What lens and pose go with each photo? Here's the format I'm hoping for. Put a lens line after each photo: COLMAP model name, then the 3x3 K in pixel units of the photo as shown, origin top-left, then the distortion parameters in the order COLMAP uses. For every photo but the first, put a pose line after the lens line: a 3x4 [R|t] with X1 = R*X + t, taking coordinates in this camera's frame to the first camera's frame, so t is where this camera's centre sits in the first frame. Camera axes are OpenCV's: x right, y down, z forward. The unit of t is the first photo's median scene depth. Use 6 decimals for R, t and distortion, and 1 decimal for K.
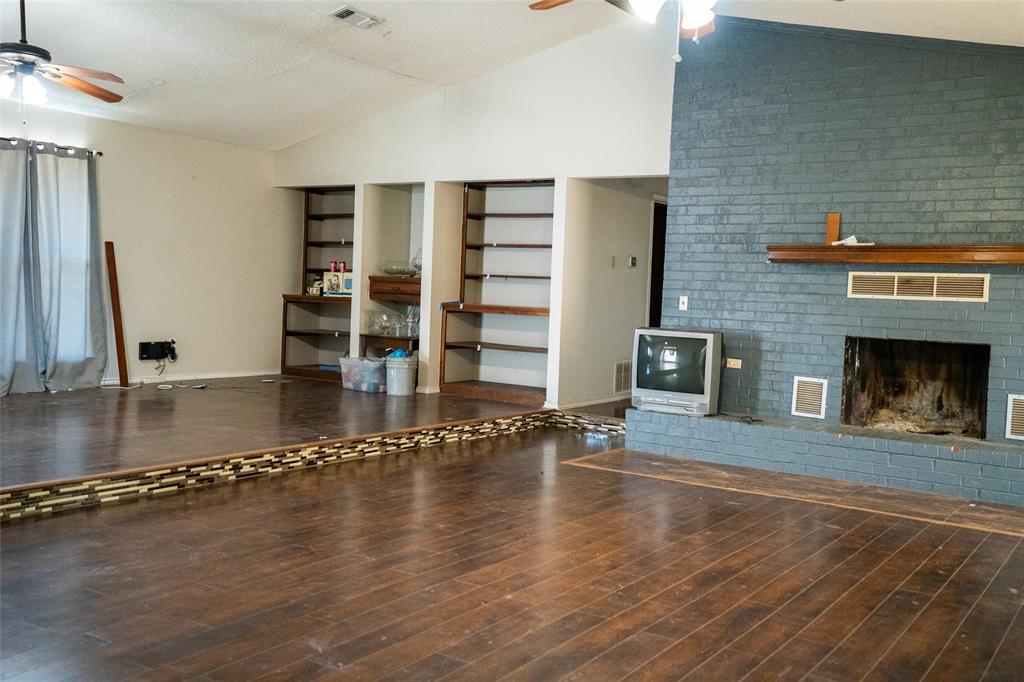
lens RADIAL K [[973.8, 0, 511.3], [0, 973.8, 341.0], [0, 0, 1]] dist [0.091612, 0.000000]
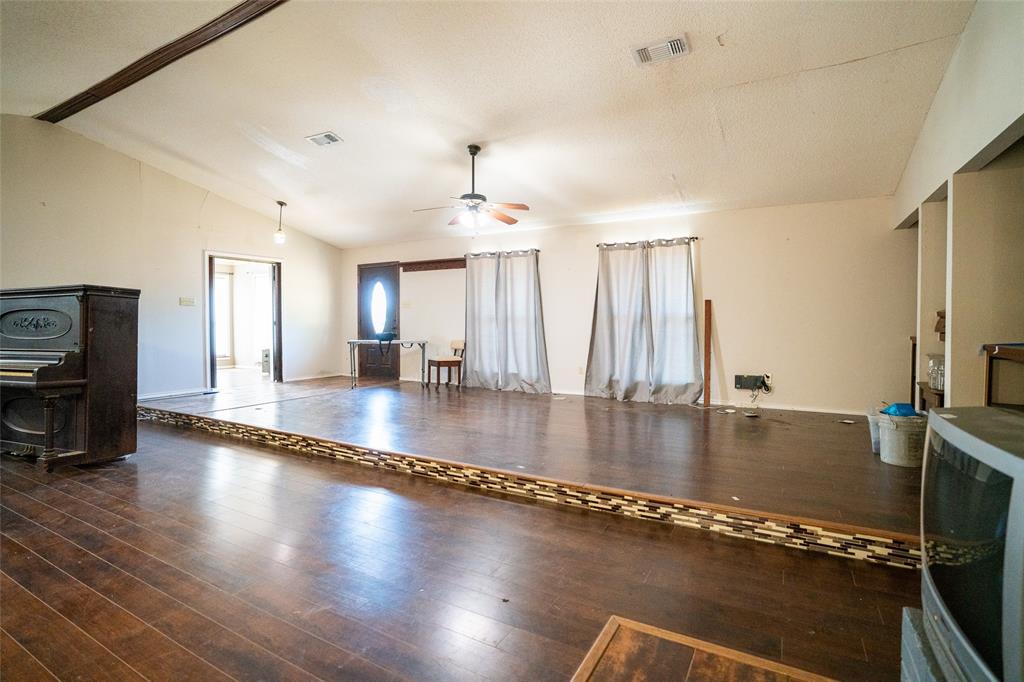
lens RADIAL K [[498.2, 0, 511.3], [0, 498.2, 322.1], [0, 0, 1]] dist [-0.035678, 0.002126]
pose [[0.096131, -0.039458, -0.994586, 0.347274], [-0.051211, 0.997695, -0.044531, -0.033693], [0.994050, 0.055215, 0.093889, 0.917351]]
